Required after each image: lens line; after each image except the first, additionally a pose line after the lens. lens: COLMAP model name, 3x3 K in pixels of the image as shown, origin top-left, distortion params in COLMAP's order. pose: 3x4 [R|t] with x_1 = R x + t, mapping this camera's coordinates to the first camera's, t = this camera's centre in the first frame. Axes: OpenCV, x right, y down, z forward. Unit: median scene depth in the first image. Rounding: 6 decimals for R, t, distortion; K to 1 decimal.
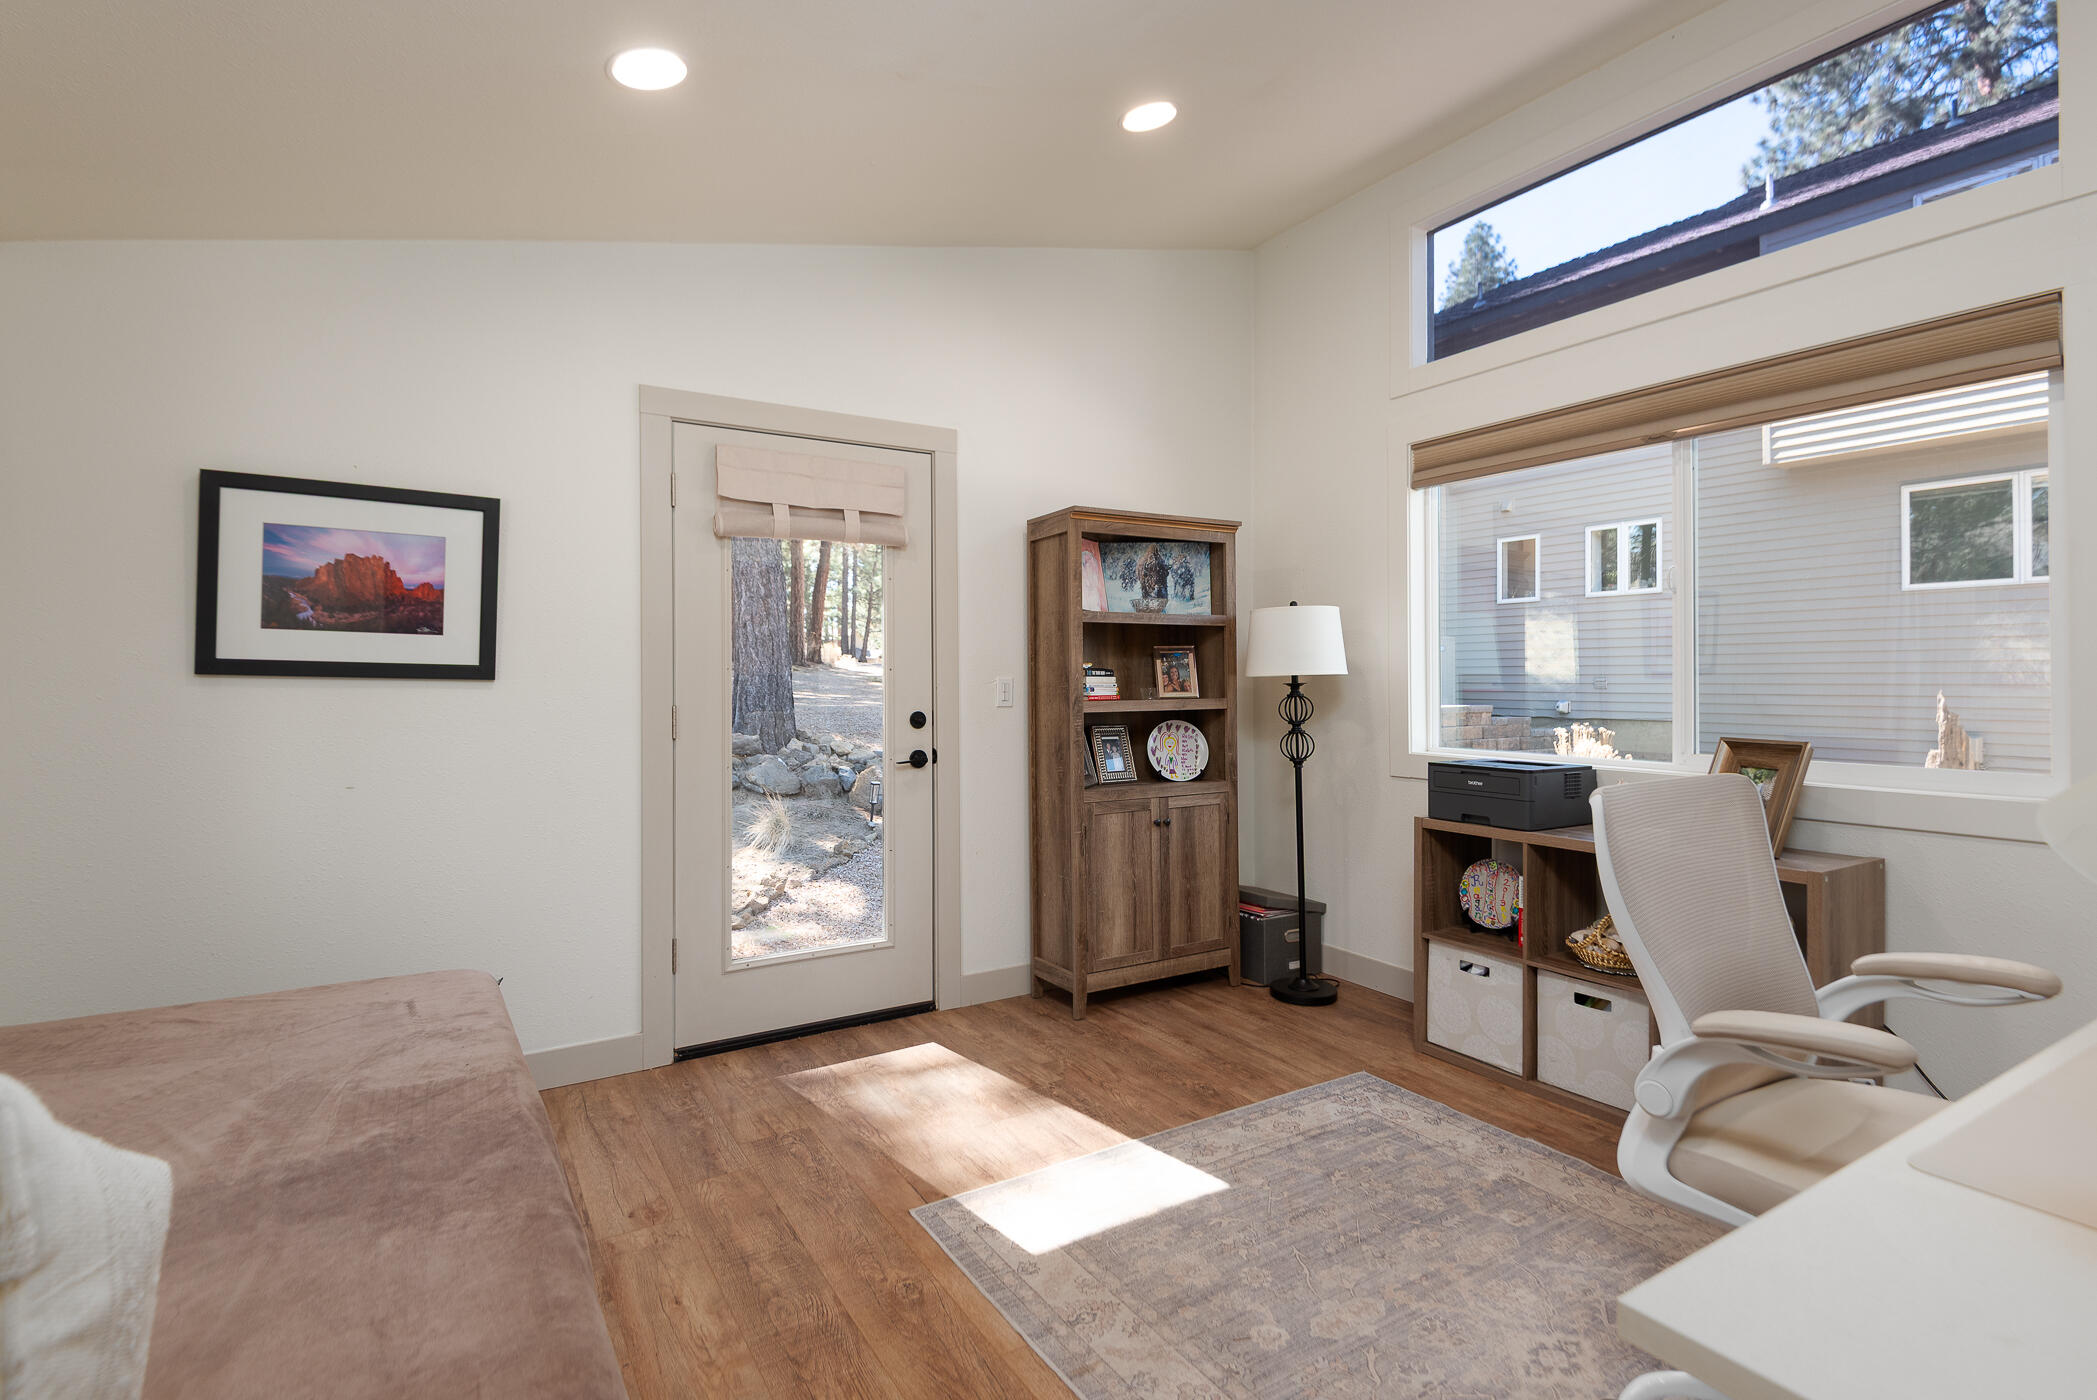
lens RADIAL K [[1006.8, 0, 1048.6], [0, 1006.8, 685.1], [0, 0, 1]] dist [-0.001134, -0.000654]
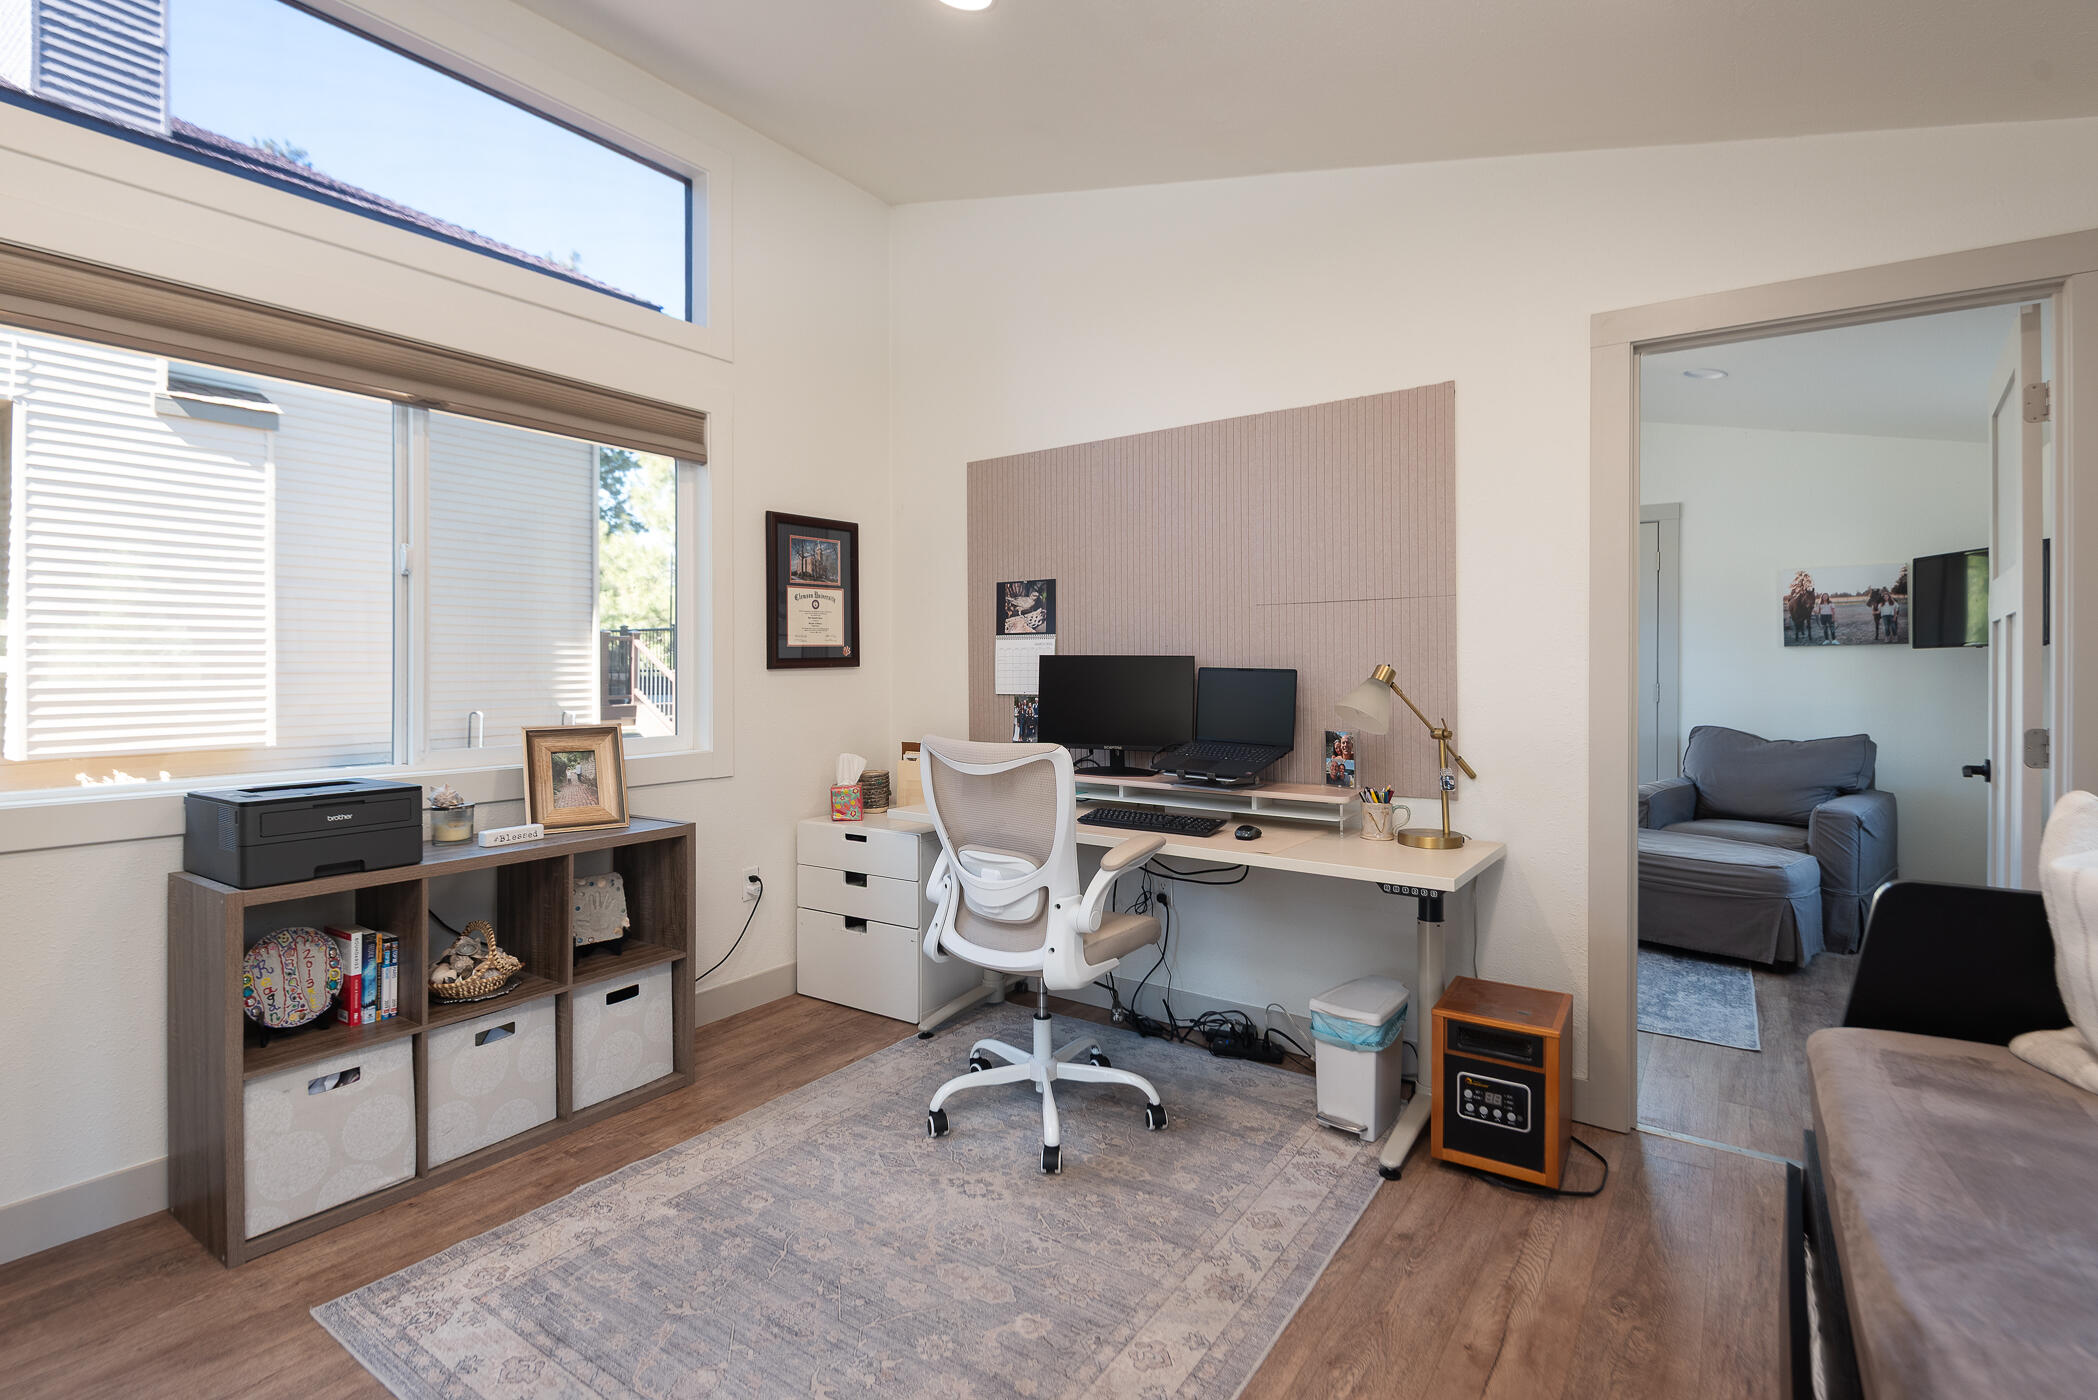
lens RADIAL K [[1007.3, 0, 1025.9], [0, 1007.3, 667.9], [0, 0, 1]] dist [-0.001134, -0.000654]
pose [[-0.392305, -0.000543, 0.919835, -0.490232], [0.006291, 0.999975, 0.003273, -0.007781], [-0.919814, 0.007071, -0.392292, 0.975927]]
